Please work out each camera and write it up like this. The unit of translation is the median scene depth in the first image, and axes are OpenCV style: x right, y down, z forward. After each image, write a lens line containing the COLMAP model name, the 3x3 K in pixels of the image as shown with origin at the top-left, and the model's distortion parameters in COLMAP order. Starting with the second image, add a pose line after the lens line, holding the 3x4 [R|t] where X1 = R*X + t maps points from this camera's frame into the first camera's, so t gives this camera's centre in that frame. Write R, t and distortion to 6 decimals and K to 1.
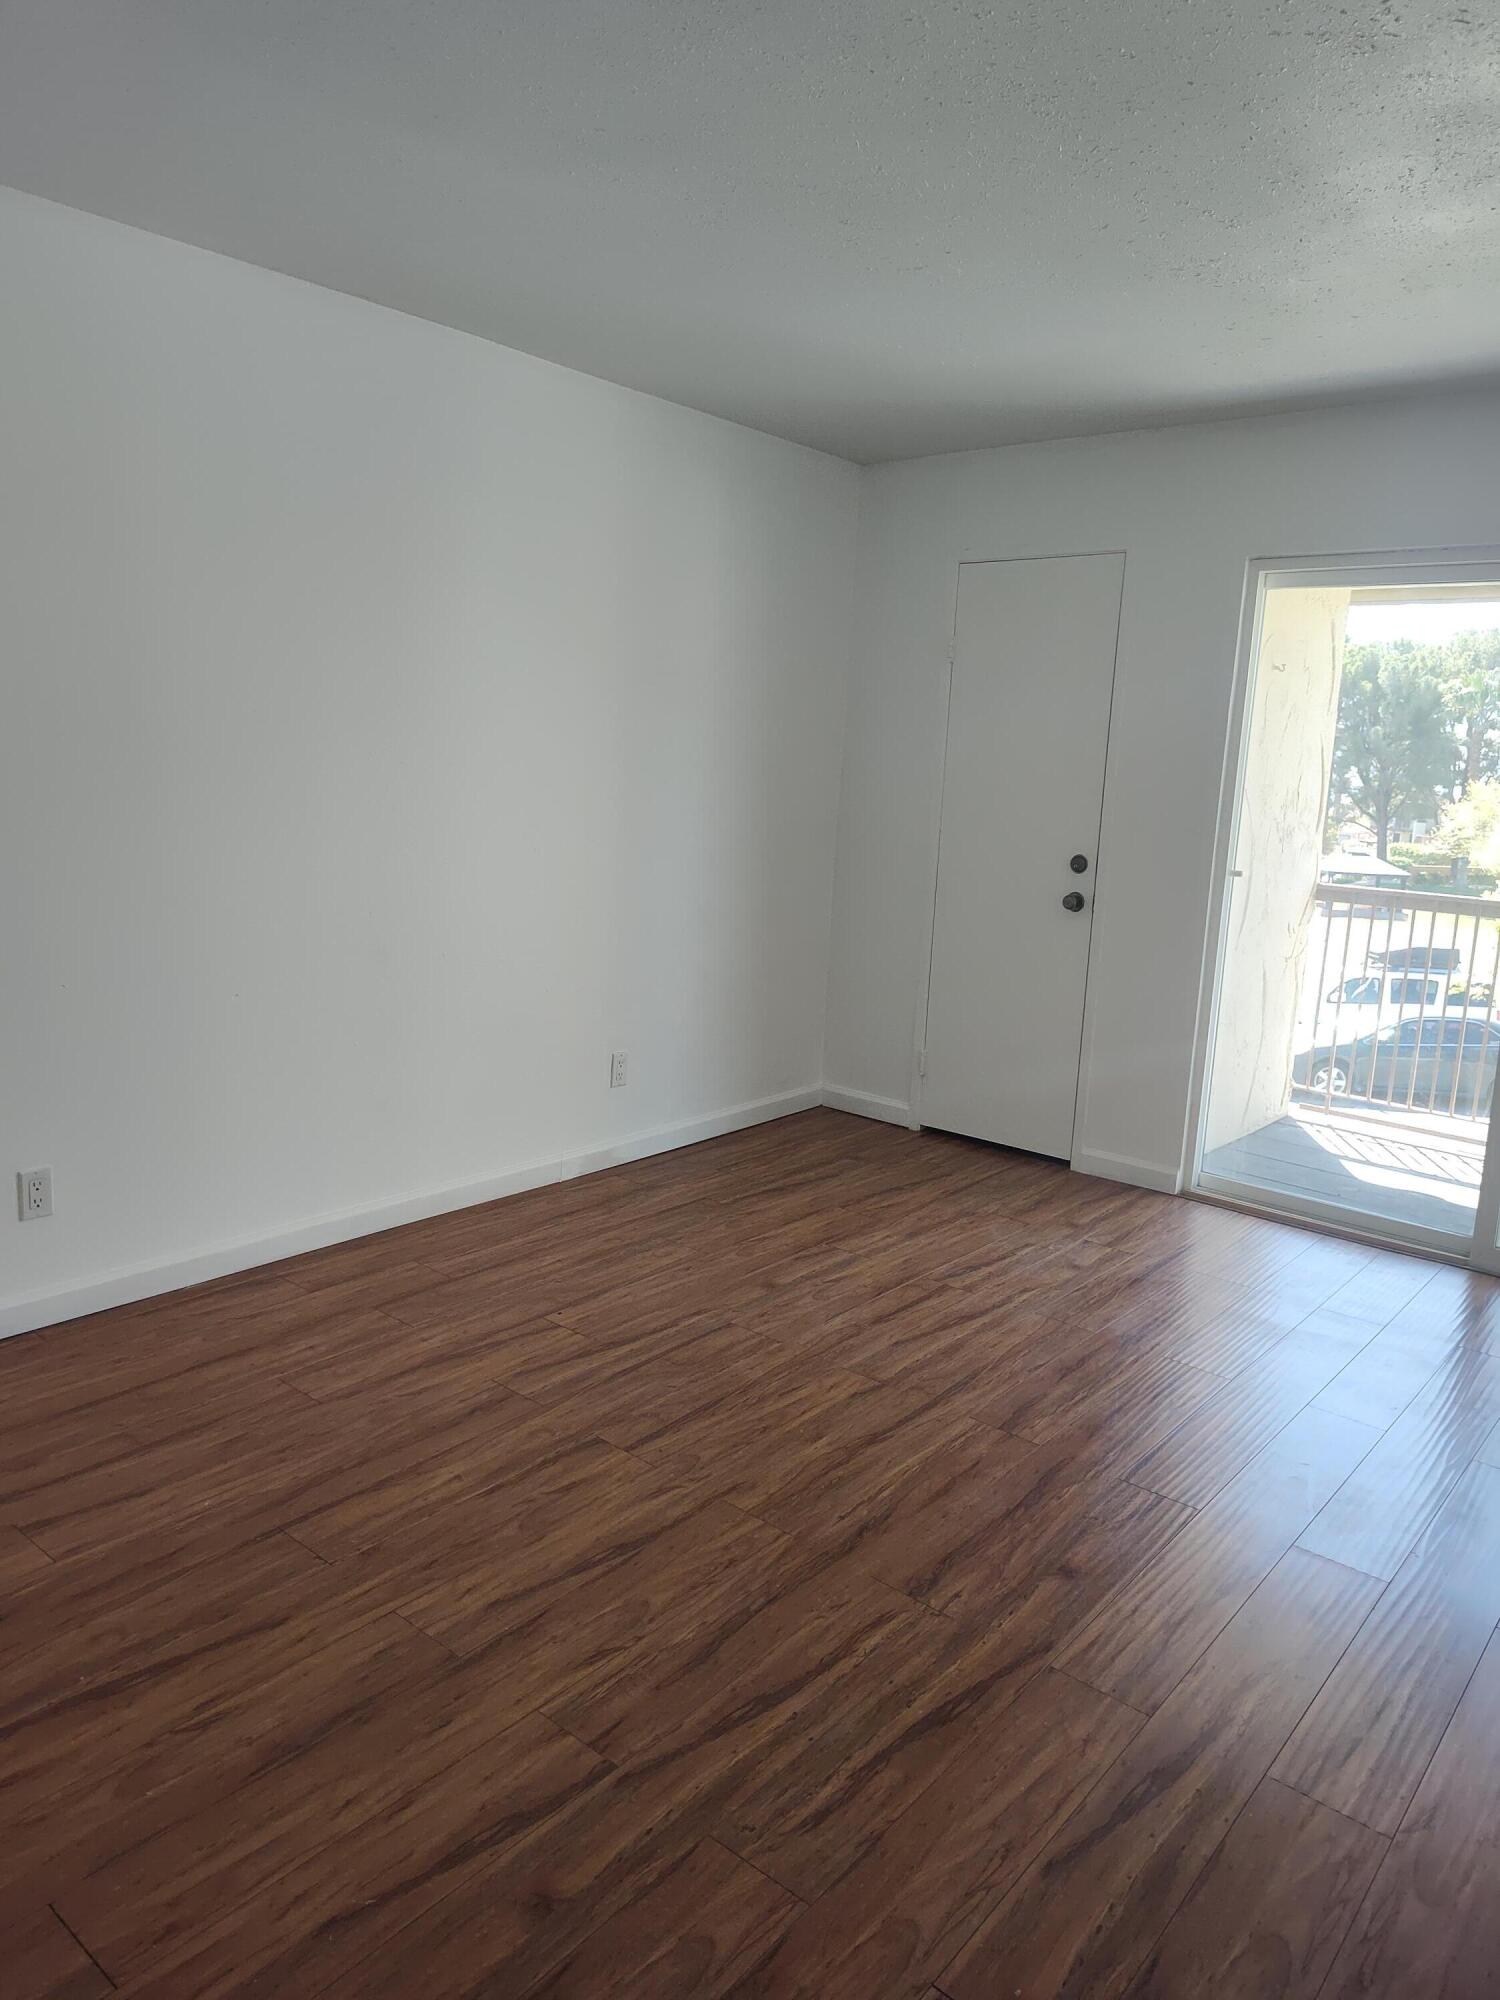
lens RADIAL K [[1348.7, 0, 750.0], [0, 1348.7, 1000.0], [0, 0, 1]] dist [0.071484, -0.080500]
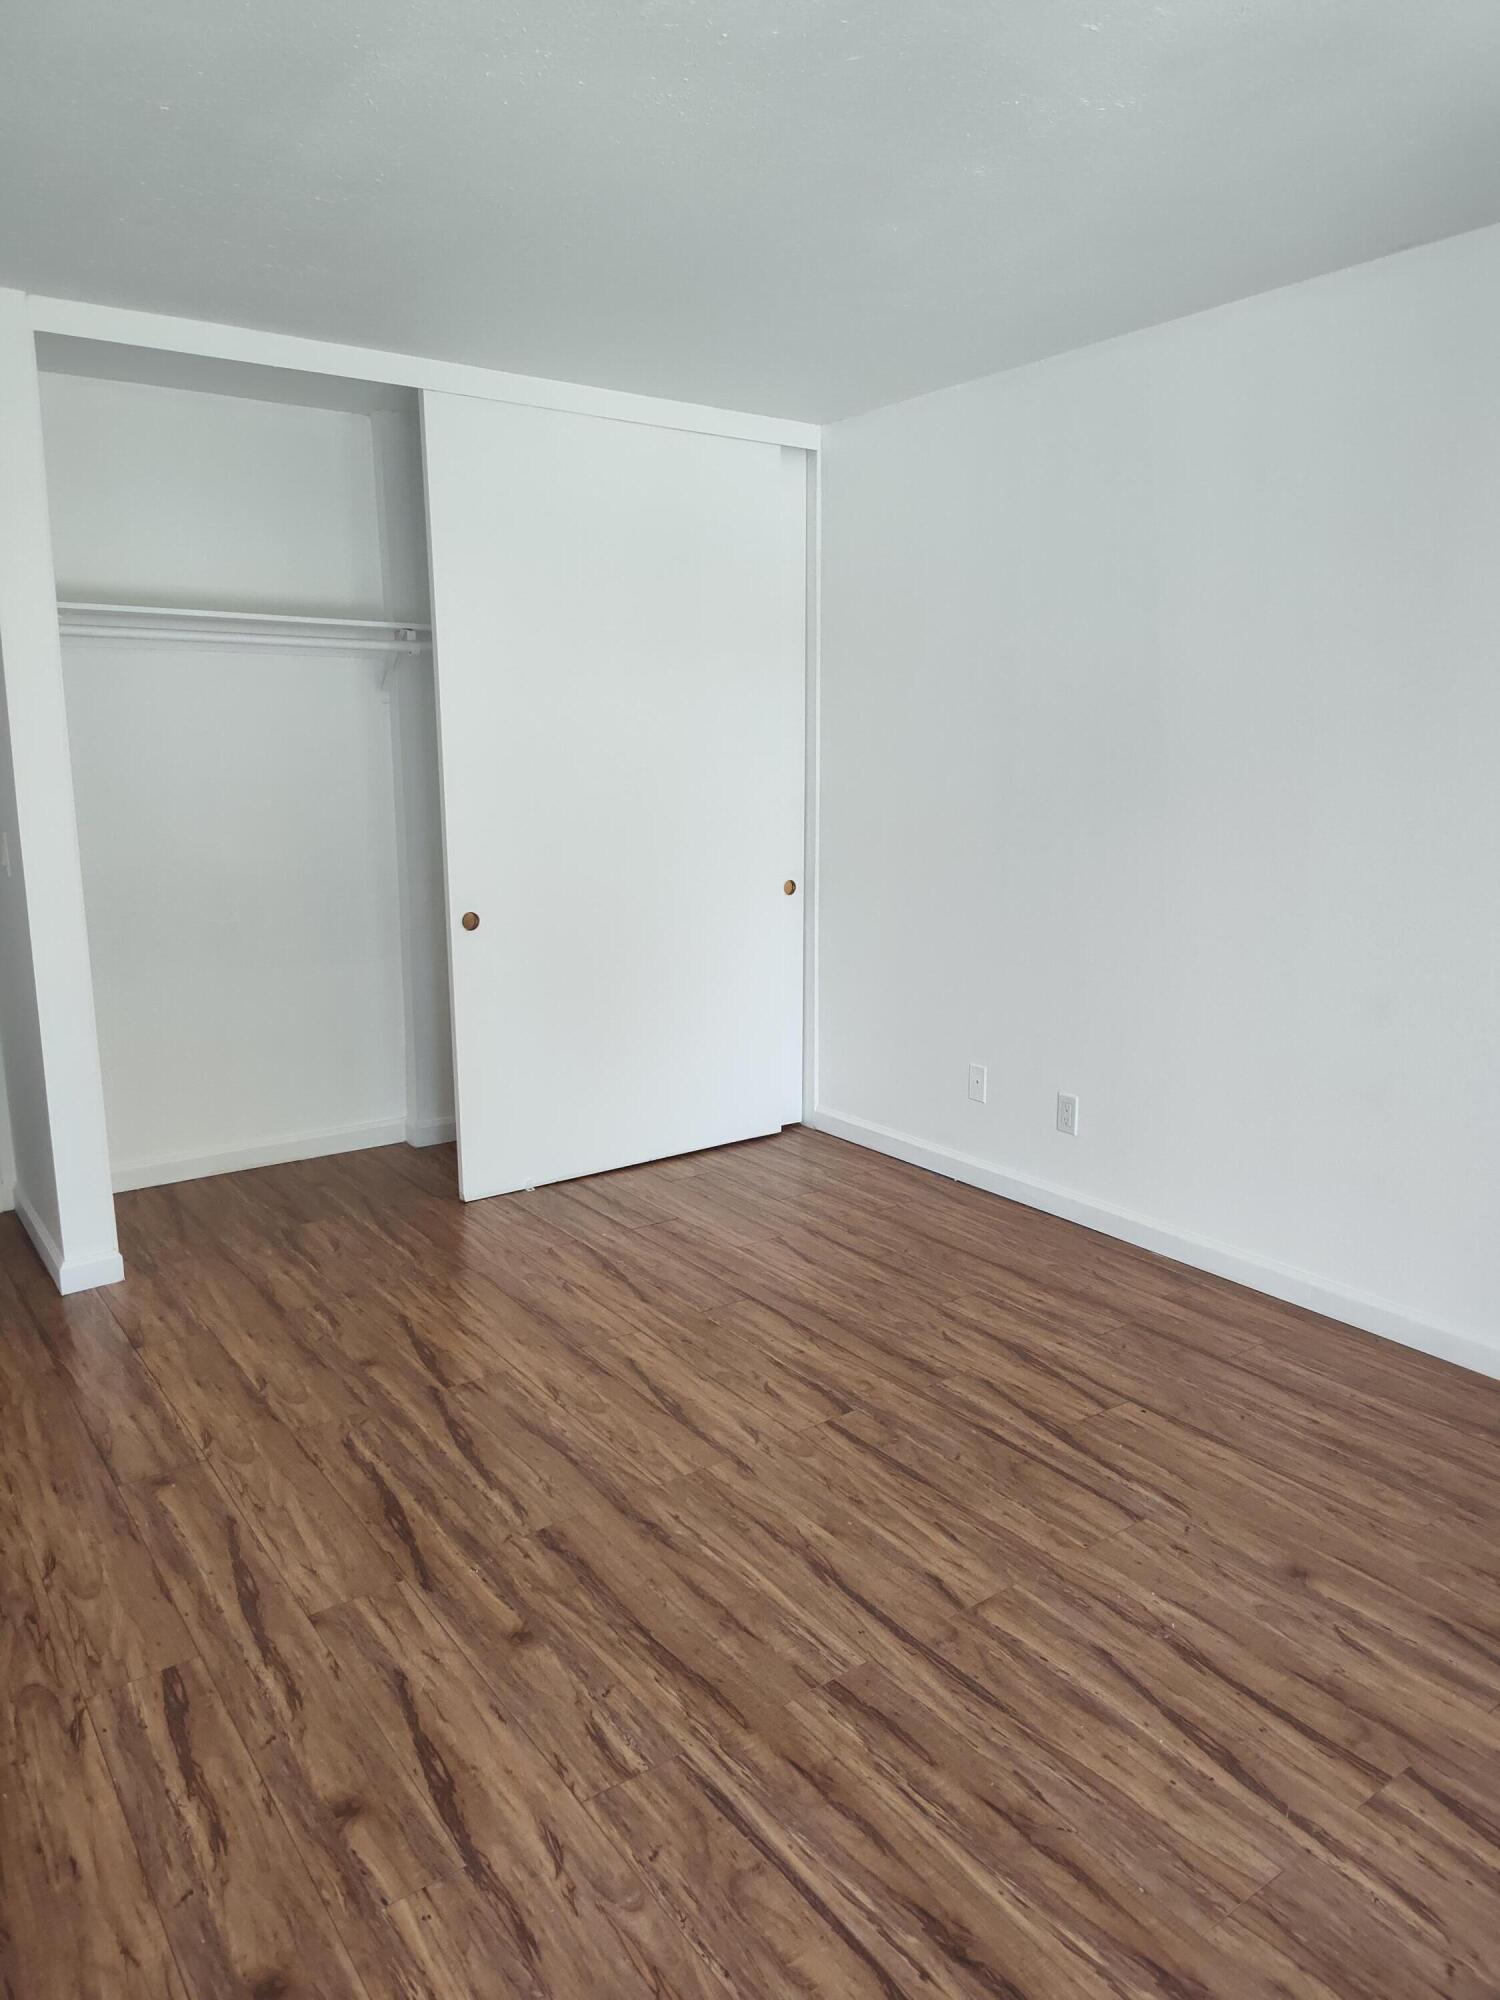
lens RADIAL K [[1348.7, 0, 750.0], [0, 1348.7, 1000.0], [0, 0, 1]] dist [0.071484, -0.080500]
pose [[-0.249433, 0.137761, -0.958543, 0.846492], [-0.183062, 0.965275, 0.186365, -0.164344], [0.950932, 0.221959, -0.215553, 1.036389]]
